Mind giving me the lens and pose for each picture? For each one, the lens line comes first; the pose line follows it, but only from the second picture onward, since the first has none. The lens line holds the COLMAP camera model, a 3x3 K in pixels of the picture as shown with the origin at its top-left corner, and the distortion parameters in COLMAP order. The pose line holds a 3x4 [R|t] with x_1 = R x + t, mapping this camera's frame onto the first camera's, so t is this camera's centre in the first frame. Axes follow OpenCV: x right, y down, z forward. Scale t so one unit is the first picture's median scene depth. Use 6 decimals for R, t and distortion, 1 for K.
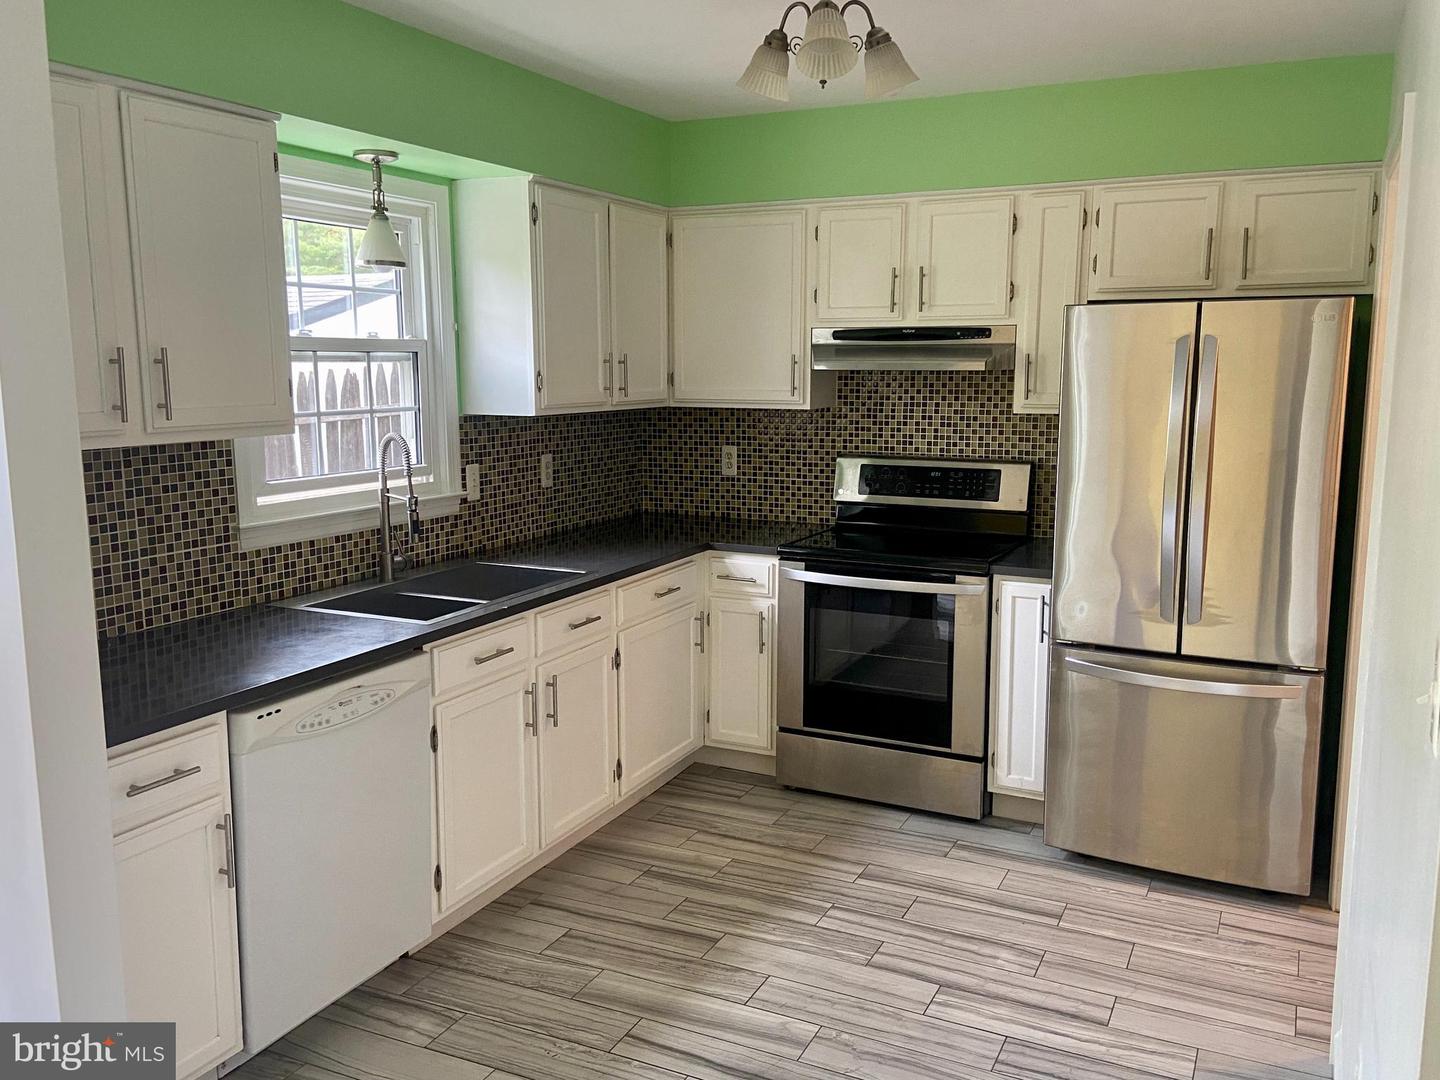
lens RADIAL K [[1192.2, 0, 727.4], [0, 1192.2, 538.7], [0, 0, 1]] dist [0.097272, -0.001632]
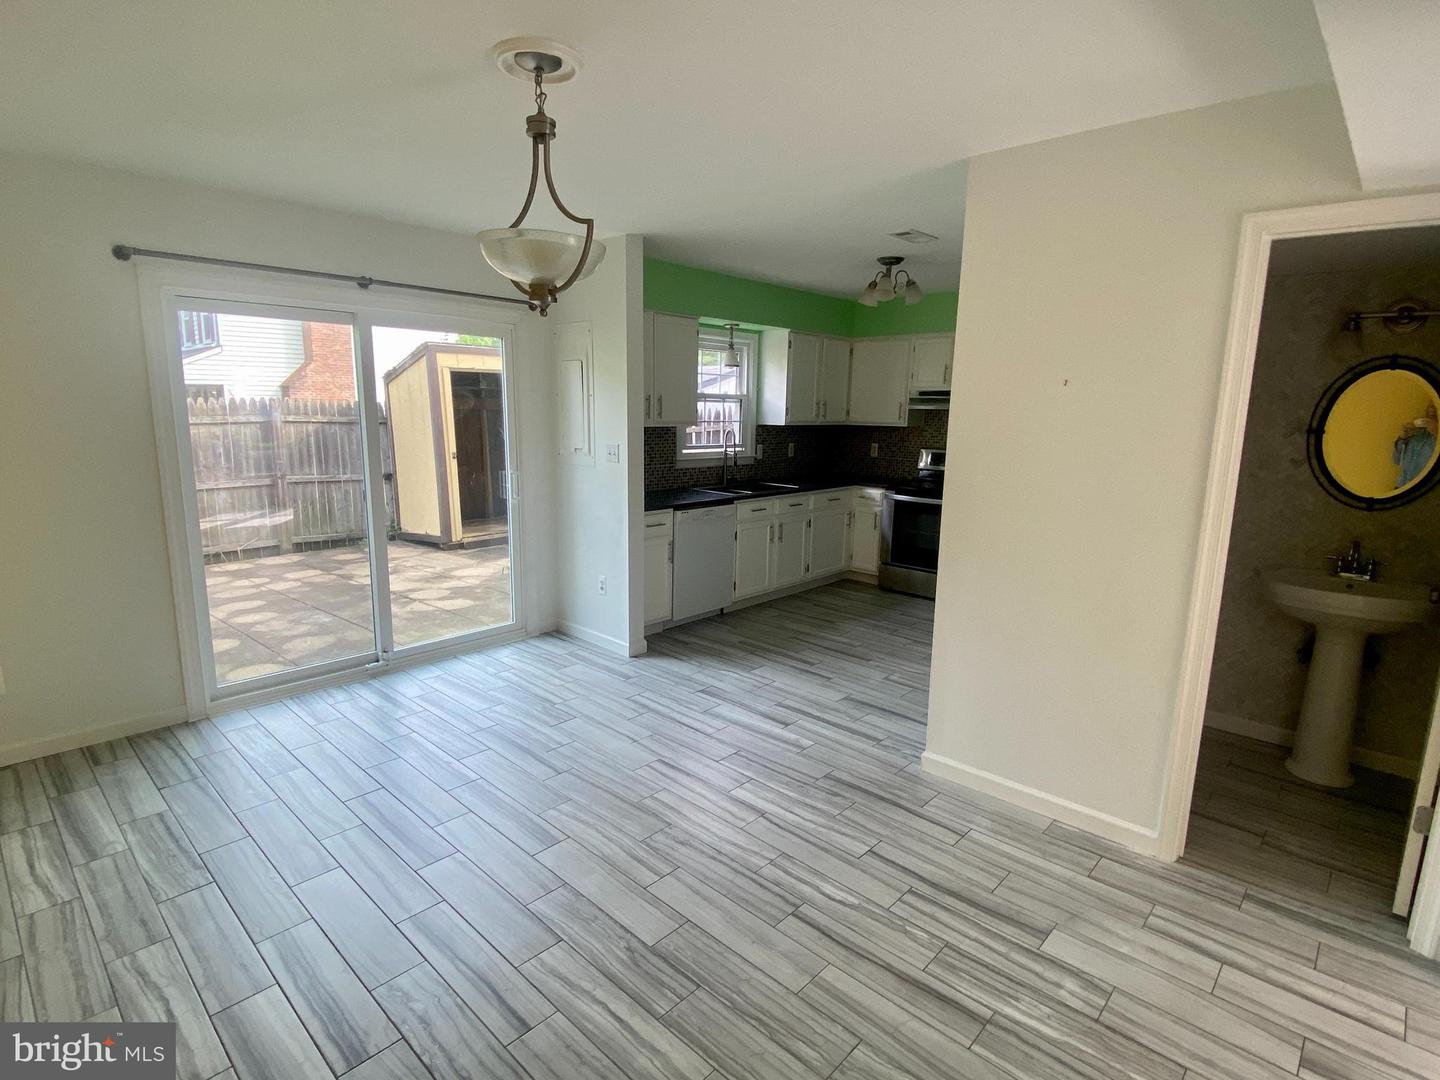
lens RADIAL K [[736.2, 0, 711.4], [0, 736.2, 539.2], [0, 0, 1]] dist [0.087595, -0.097098]
pose [[0.951180, 0.071330, -0.300282, 0.173476], [-0.064372, 0.997380, 0.033015, 0.093953], [0.301850, -0.012074, 0.953279, -0.521443]]
